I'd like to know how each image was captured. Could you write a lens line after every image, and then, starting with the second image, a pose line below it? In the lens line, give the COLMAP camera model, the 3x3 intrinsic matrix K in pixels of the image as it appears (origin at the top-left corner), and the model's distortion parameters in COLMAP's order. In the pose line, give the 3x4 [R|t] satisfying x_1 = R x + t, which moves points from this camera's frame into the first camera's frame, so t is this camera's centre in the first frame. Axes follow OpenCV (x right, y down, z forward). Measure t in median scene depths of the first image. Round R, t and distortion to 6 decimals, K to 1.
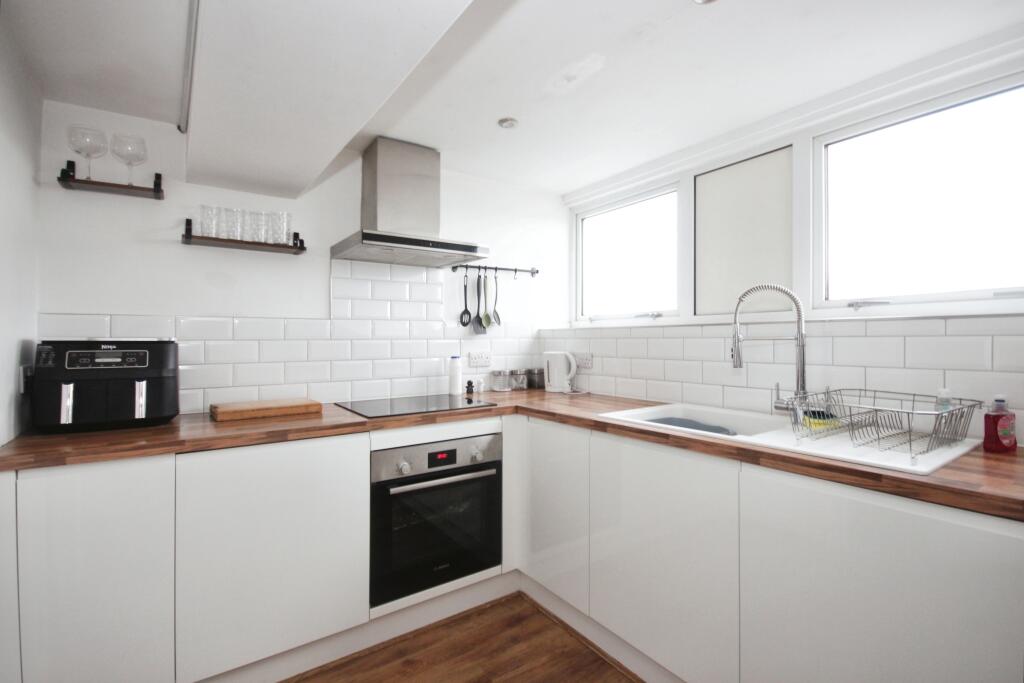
lens RADIAL K [[477.4, 0, 512.0], [0, 477.4, 341.5], [0, 0, 1]] dist [-0.003498, -0.000667]
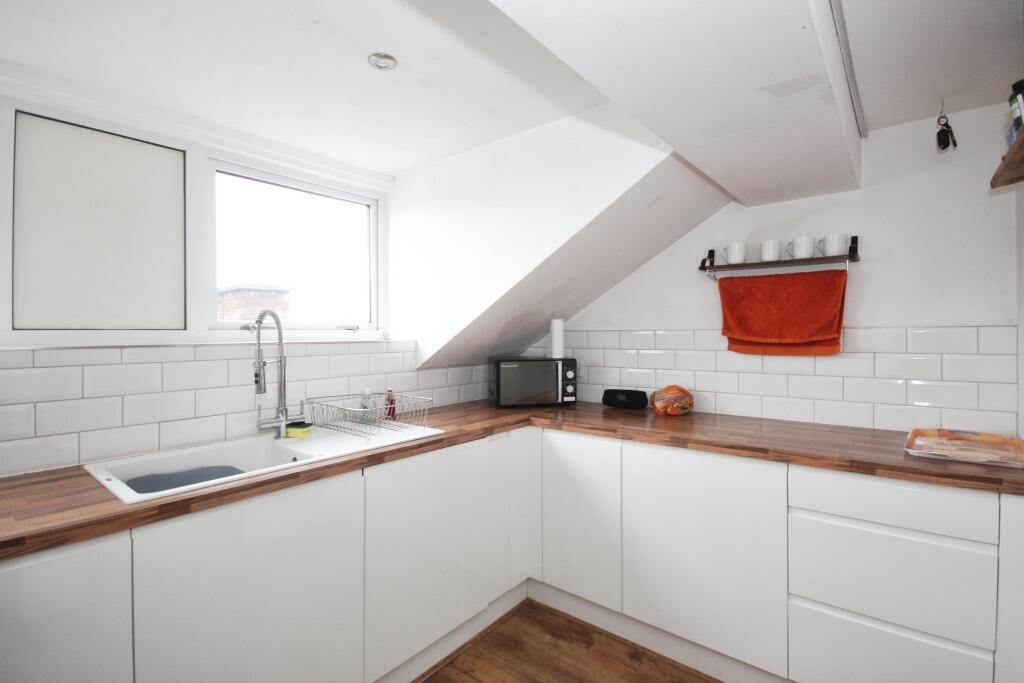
lens RADIAL K [[477.4, 0, 512.0], [0, 477.4, 341.5], [0, 0, 1]] dist [-0.003498, -0.000667]
pose [[-0.277722, -0.005349, 0.960646, -0.595272], [0.015269, 0.999834, 0.009982, -0.050975], [-0.960540, 0.017440, -0.277594, 0.786976]]
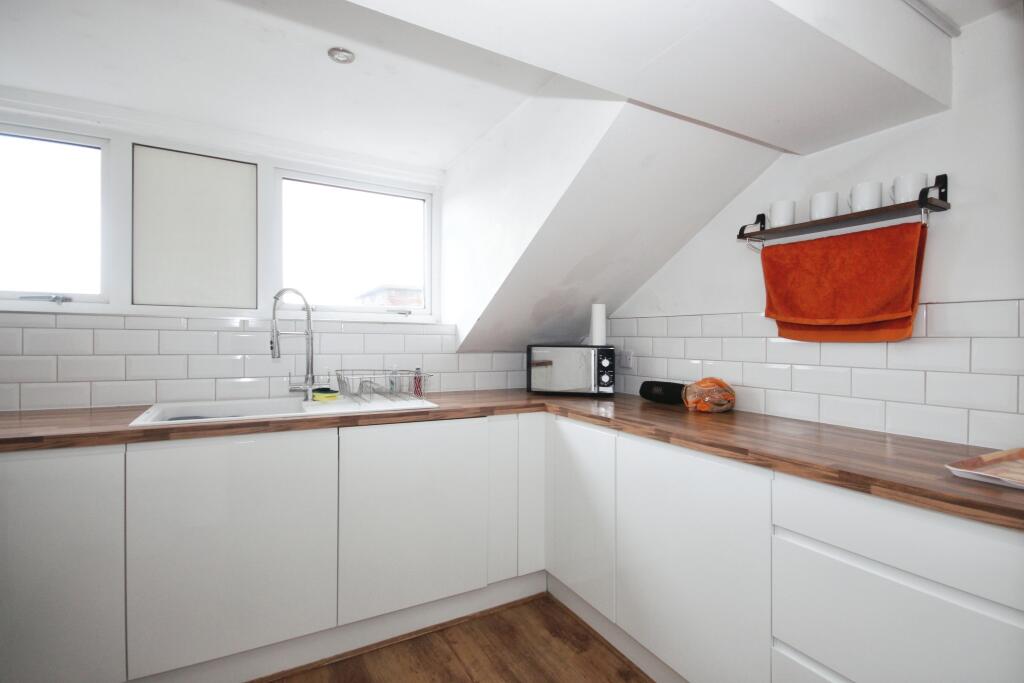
lens RADIAL K [[475.8, 0, 517.4], [0, 475.8, 349.6], [0, 0, 1]] dist [-0.000303, -0.000671]
pose [[0.094259, -0.010486, 0.995493, -0.609686], [-0.007728, 0.999907, 0.011264, 0.018154], [-0.995518, -0.008755, 0.094169, 0.322912]]
